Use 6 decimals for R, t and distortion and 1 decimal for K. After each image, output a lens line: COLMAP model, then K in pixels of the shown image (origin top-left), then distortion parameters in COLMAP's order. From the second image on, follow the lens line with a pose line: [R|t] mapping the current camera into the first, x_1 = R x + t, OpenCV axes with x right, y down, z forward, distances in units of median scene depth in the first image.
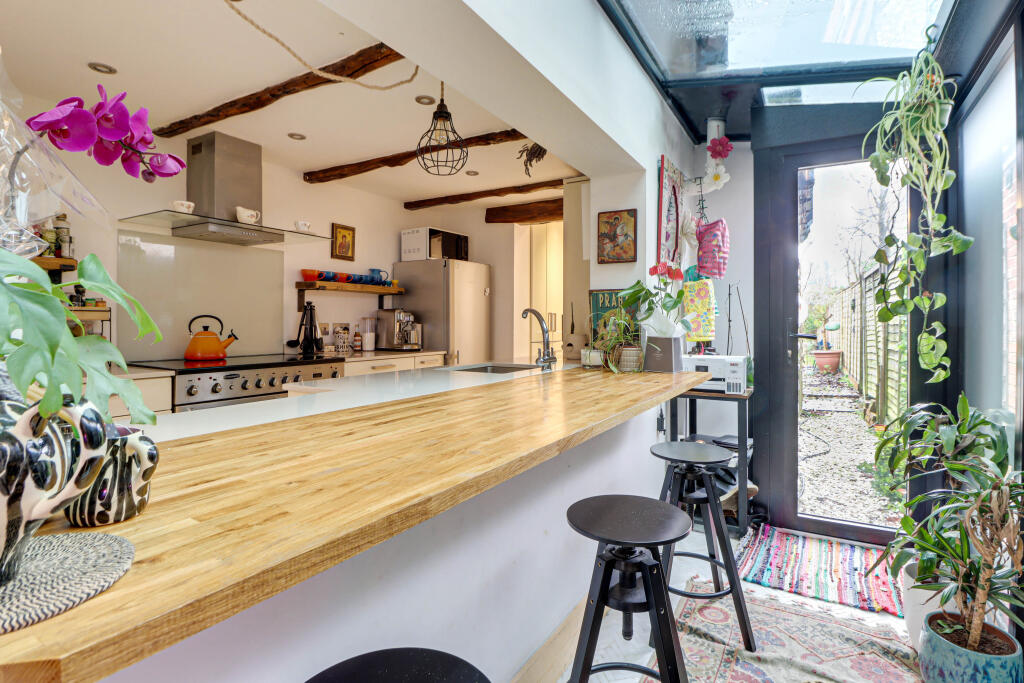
lens RADIAL K [[480.5, 0, 516.0], [0, 480.5, 327.1], [0, 0, 1]] dist [-0.002748, -0.000295]
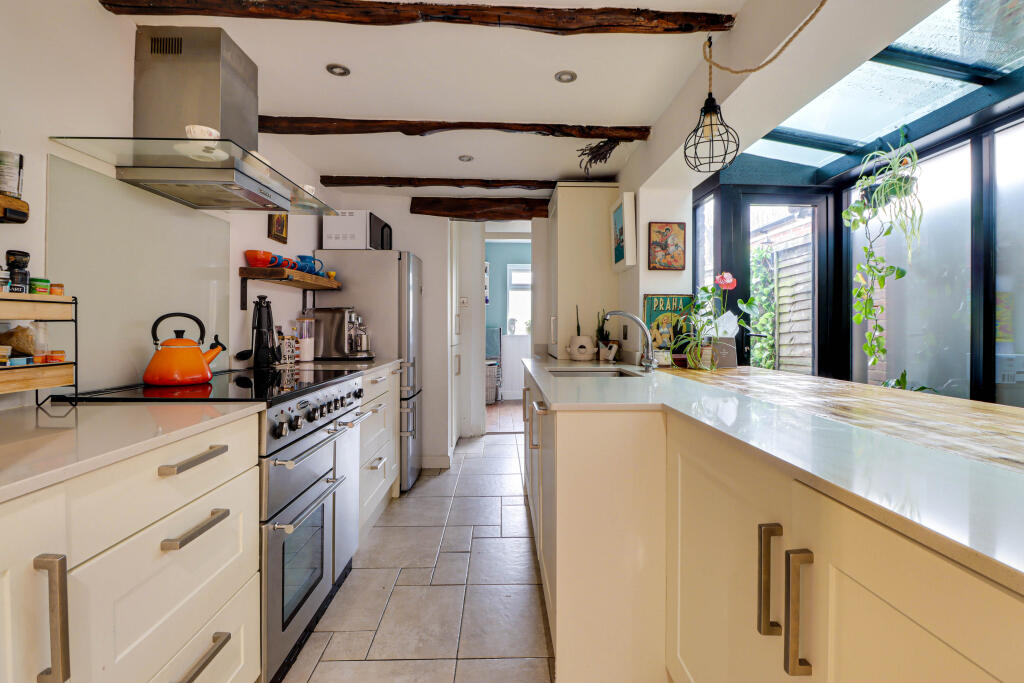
lens RADIAL K [[480.5, 0, 516.0], [0, 480.5, 327.1], [0, 0, 1]] dist [-0.002748, -0.000295]
pose [[0.850179, -0.002341, 0.526488, -0.596888], [0.005477, 0.999975, -0.004398, -0.001423], [-0.526465, 0.006623, 0.850171, 0.233149]]
